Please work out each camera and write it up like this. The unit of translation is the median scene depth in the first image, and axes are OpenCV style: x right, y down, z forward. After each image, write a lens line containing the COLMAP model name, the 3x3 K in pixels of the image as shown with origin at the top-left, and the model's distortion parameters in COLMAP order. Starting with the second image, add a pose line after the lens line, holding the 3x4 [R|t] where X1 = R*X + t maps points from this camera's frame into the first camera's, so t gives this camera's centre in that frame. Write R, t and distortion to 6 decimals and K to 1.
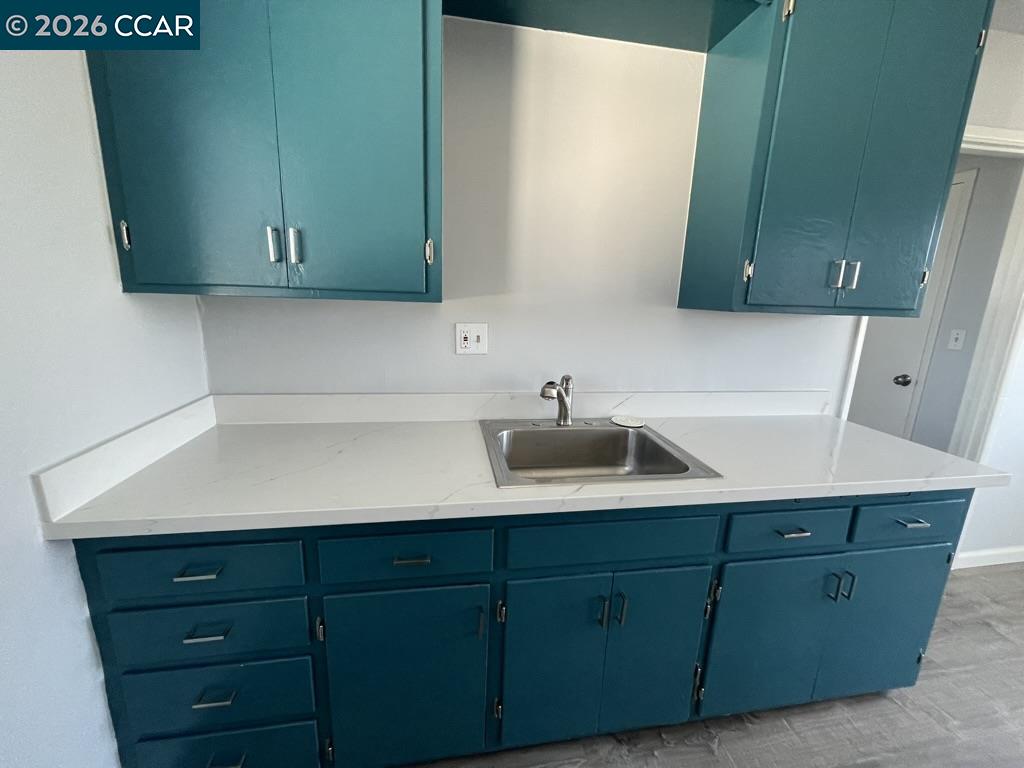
lens RADIAL K [[414.2, 0, 513.3], [0, 414.2, 383.6], [0, 0, 1]] dist [-0.001660, -0.000171]
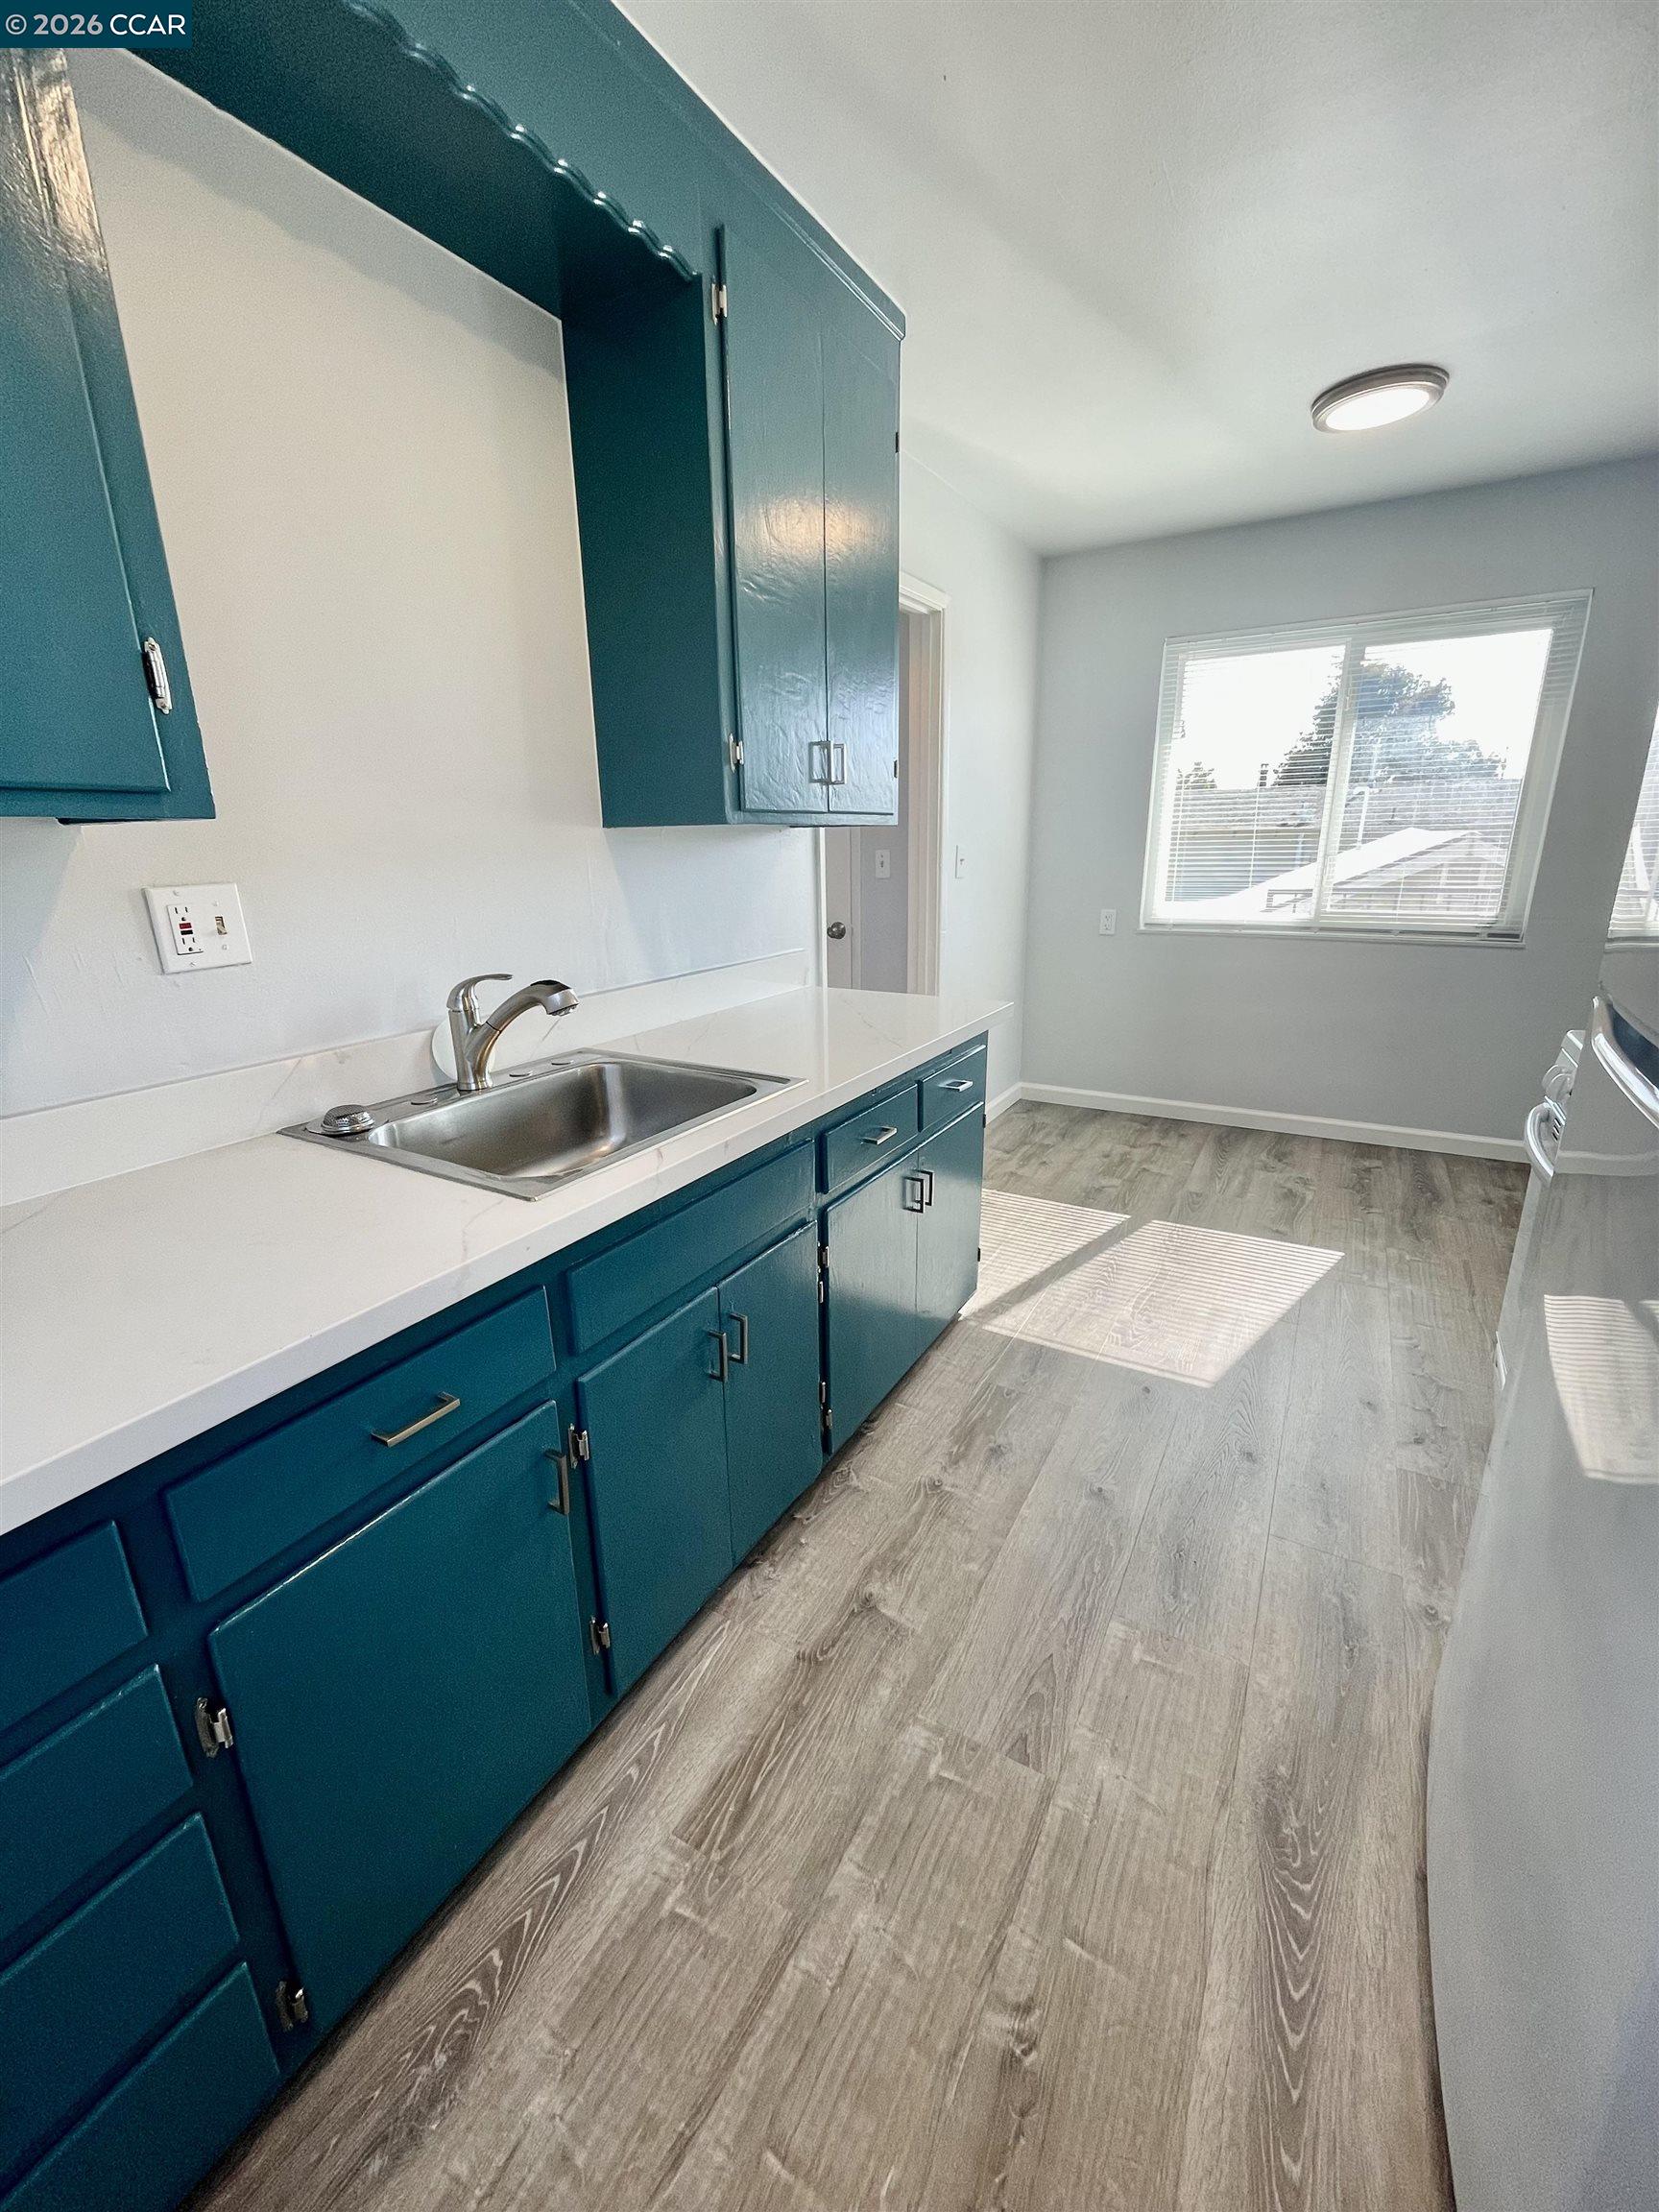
lens RADIAL K [[894.8, 0, 830.2], [0, 894.8, 1109.8], [0, 0, 1]] dist [-0.001660, -0.000171]
pose [[0.641071, -0.265087, 0.720248, -0.415949], [0.200168, 0.963726, 0.176535, 0.027141], [-0.740919, 0.031000, 0.670879, 0.031808]]
